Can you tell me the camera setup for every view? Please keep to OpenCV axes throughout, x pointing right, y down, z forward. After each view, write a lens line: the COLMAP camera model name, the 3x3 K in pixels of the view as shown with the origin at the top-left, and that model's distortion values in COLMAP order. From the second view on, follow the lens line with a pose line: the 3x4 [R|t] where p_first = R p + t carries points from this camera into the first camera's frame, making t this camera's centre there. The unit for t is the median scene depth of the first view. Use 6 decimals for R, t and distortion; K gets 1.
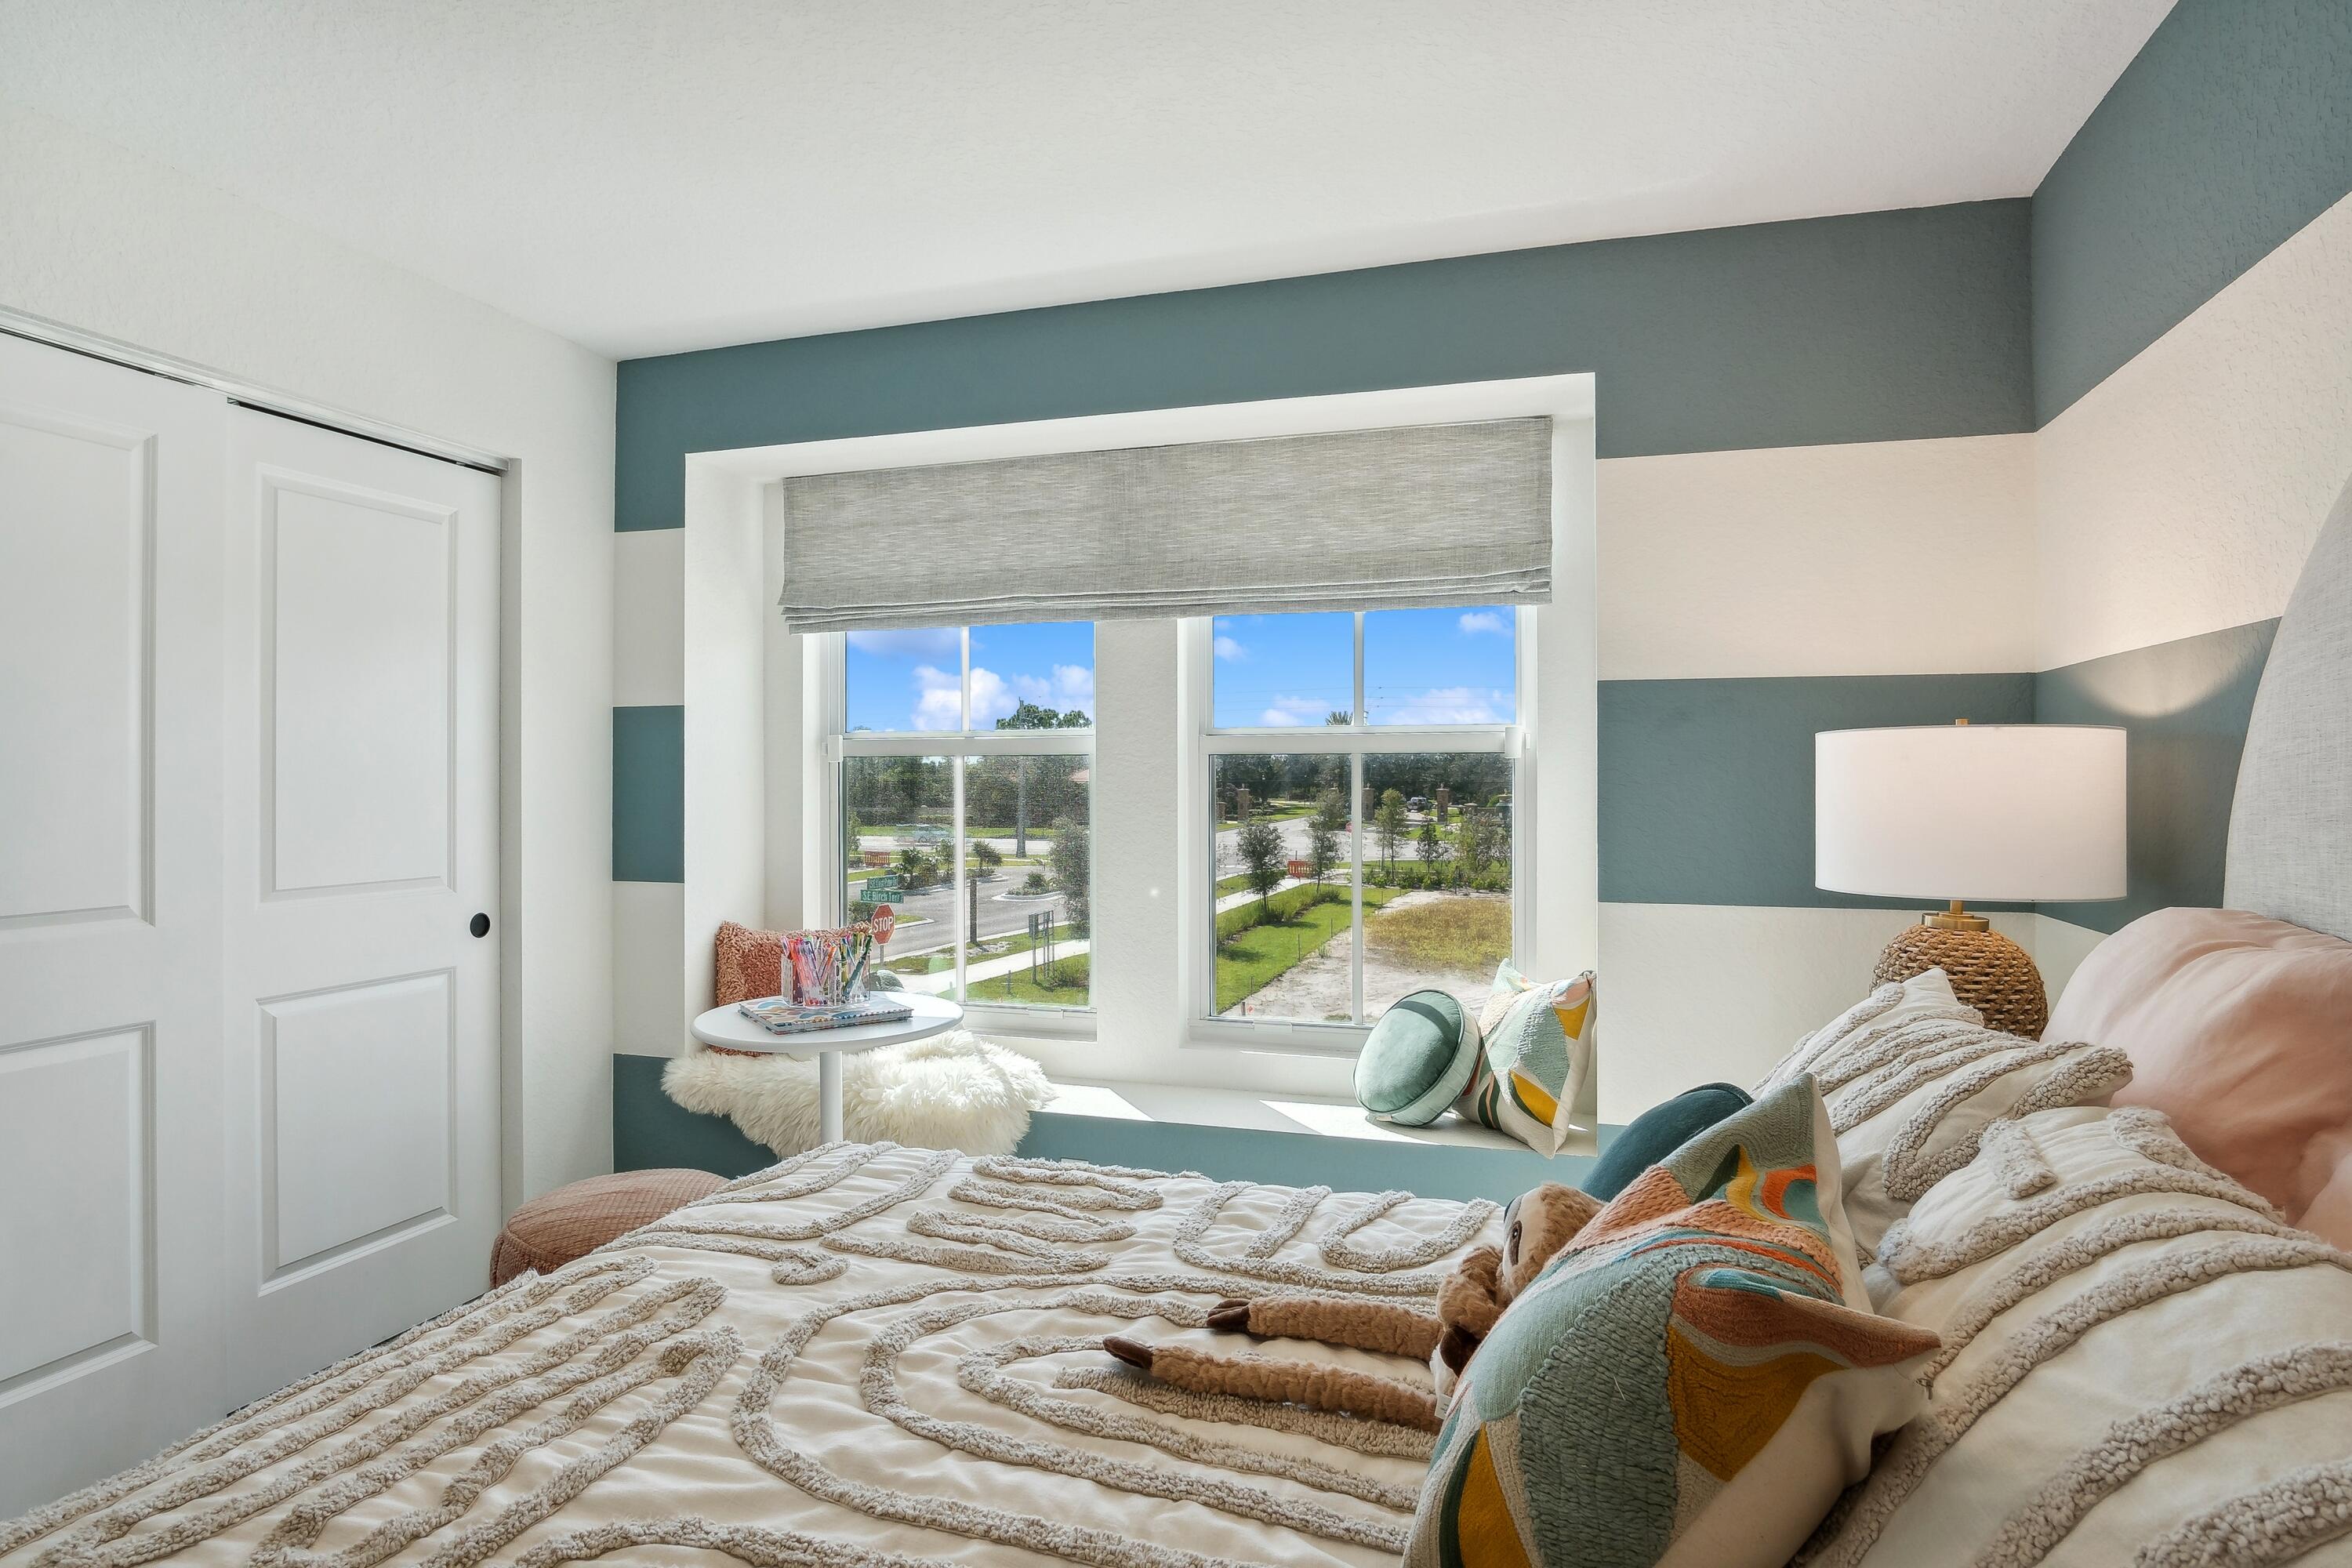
lens RADIAL K [[1301.9, 0, 1176.0], [0, 1301.9, 784.0], [0, 0, 1]] dist [-0.037793, -0.000052]
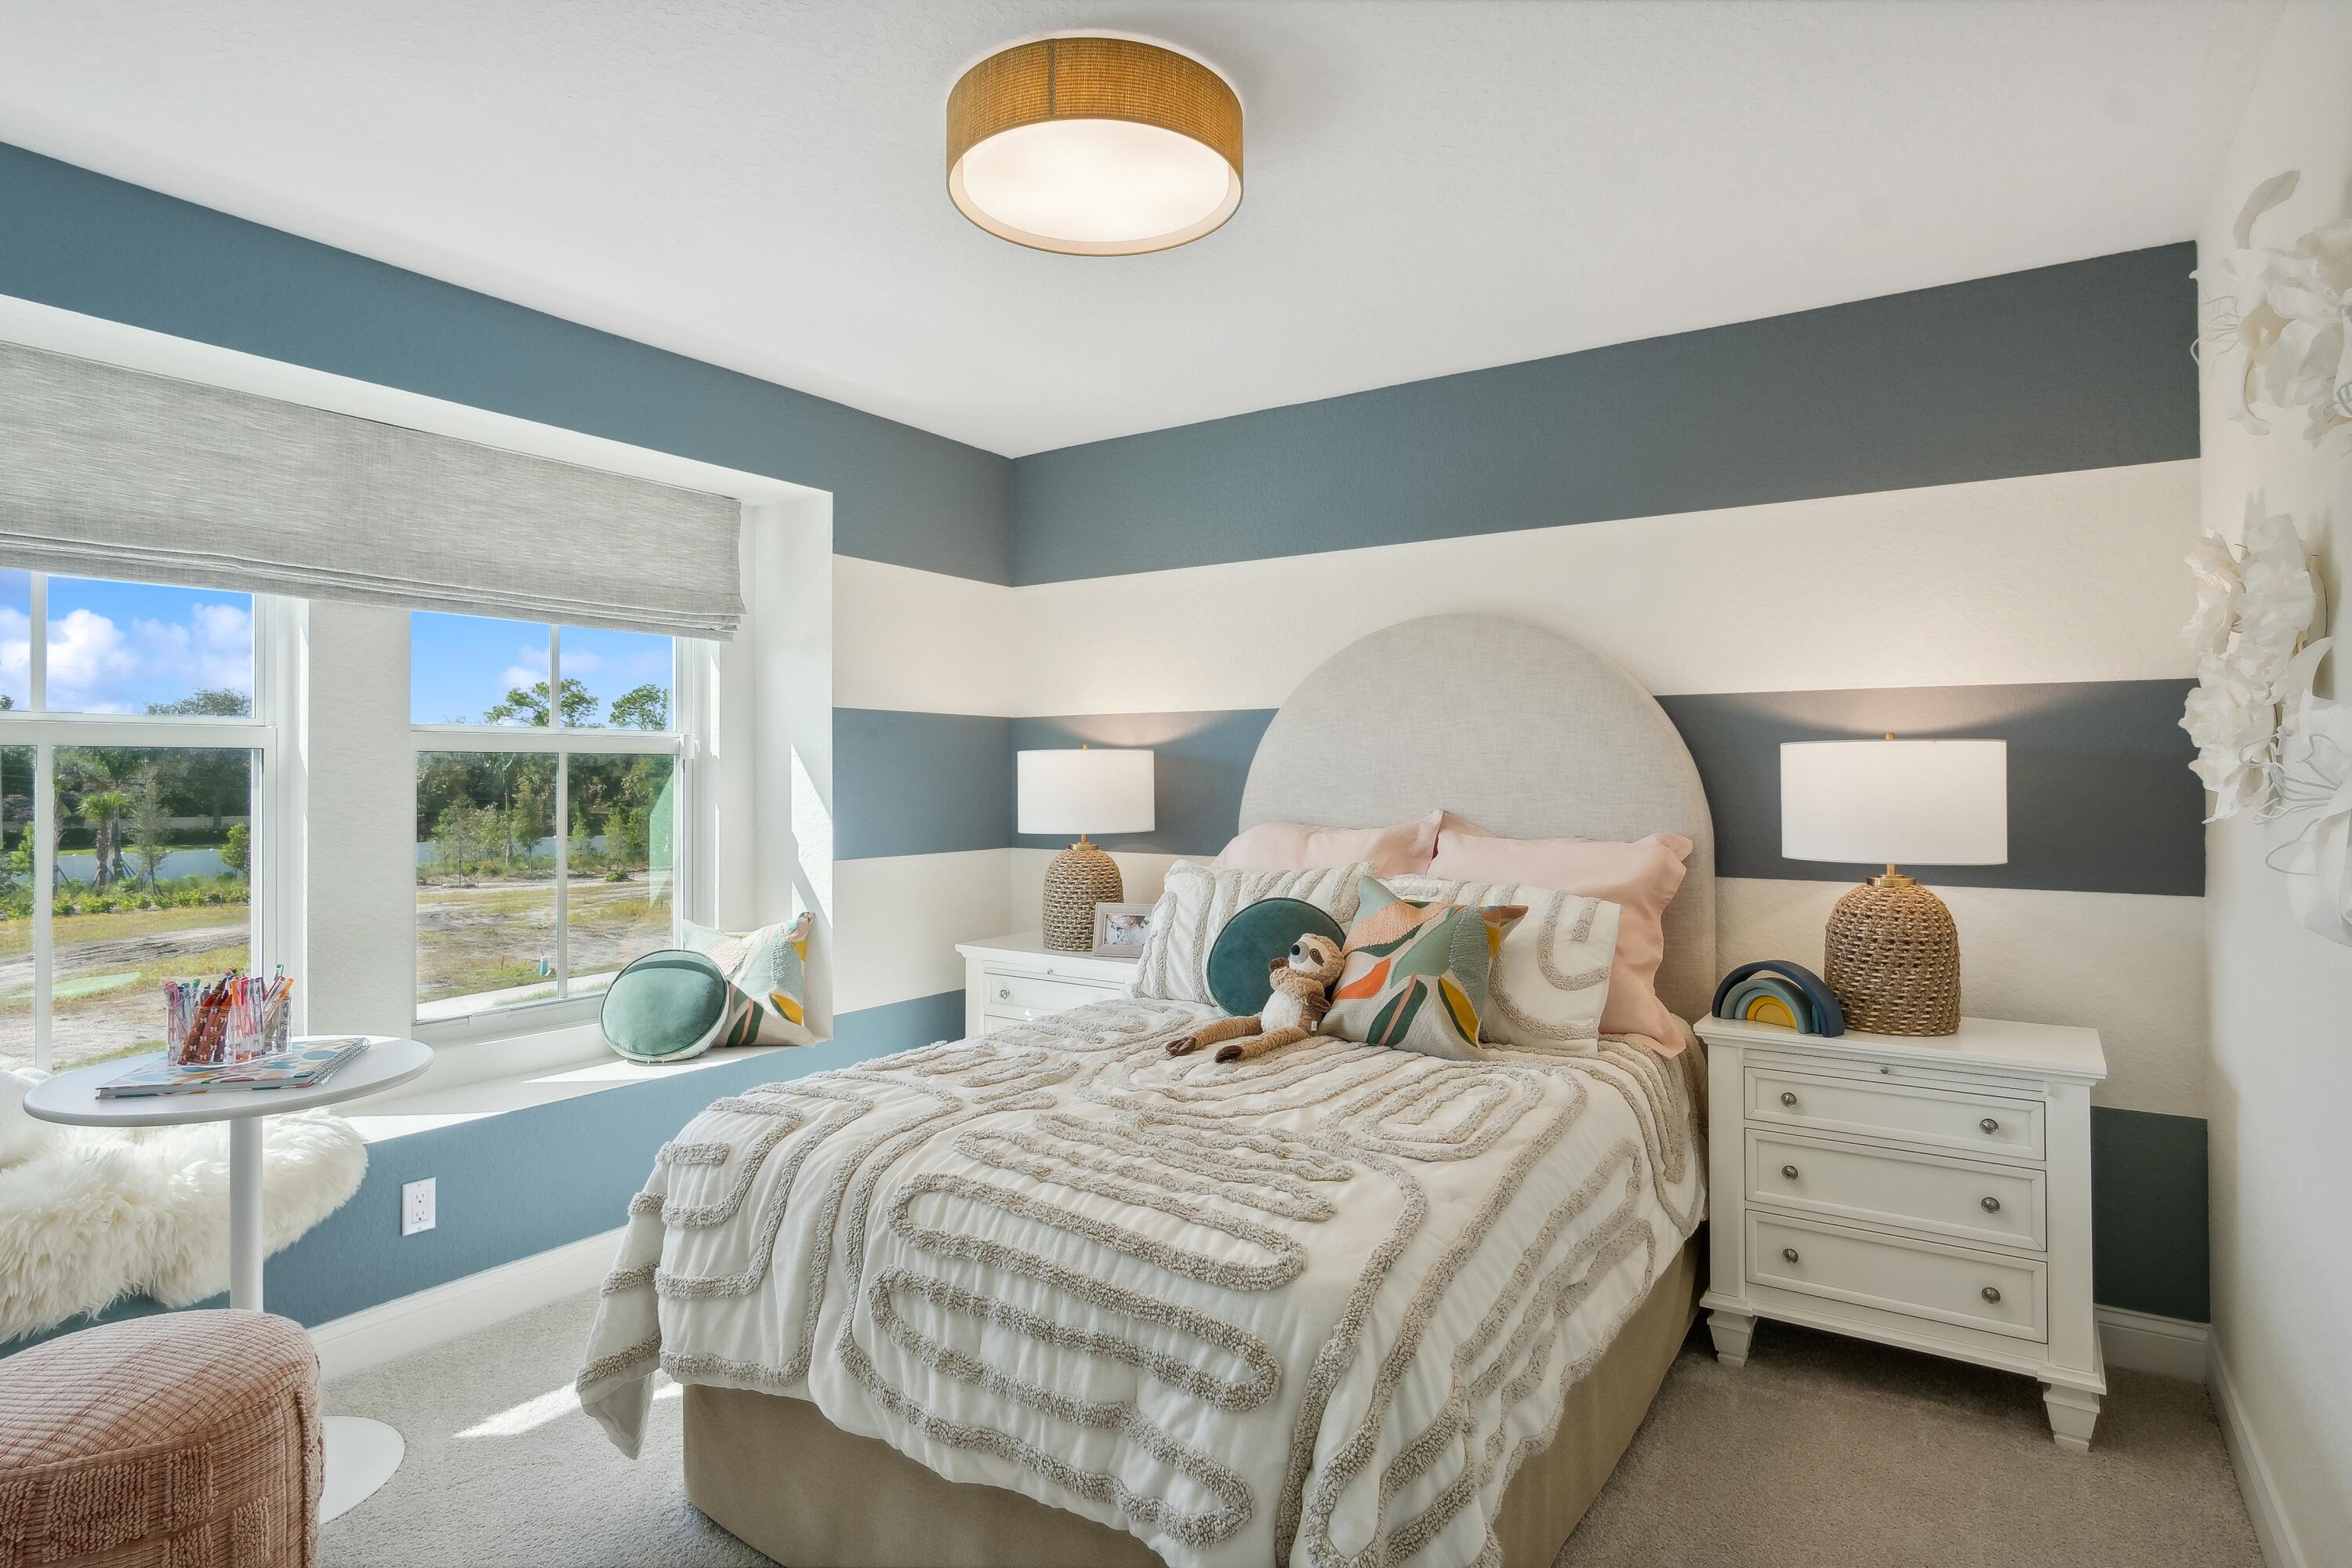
lens RADIAL K [[1249.6, 0, 1176.0], [0, 1249.6, 784.0], [0, 0, 1]] dist [-0.002223, -0.000434]
pose [[0.280764, -0.005902, 0.959759, -0.779211], [0.006961, 0.999967, 0.004112, 0.002322], [-0.959752, 0.005527, 0.280796, 0.210810]]
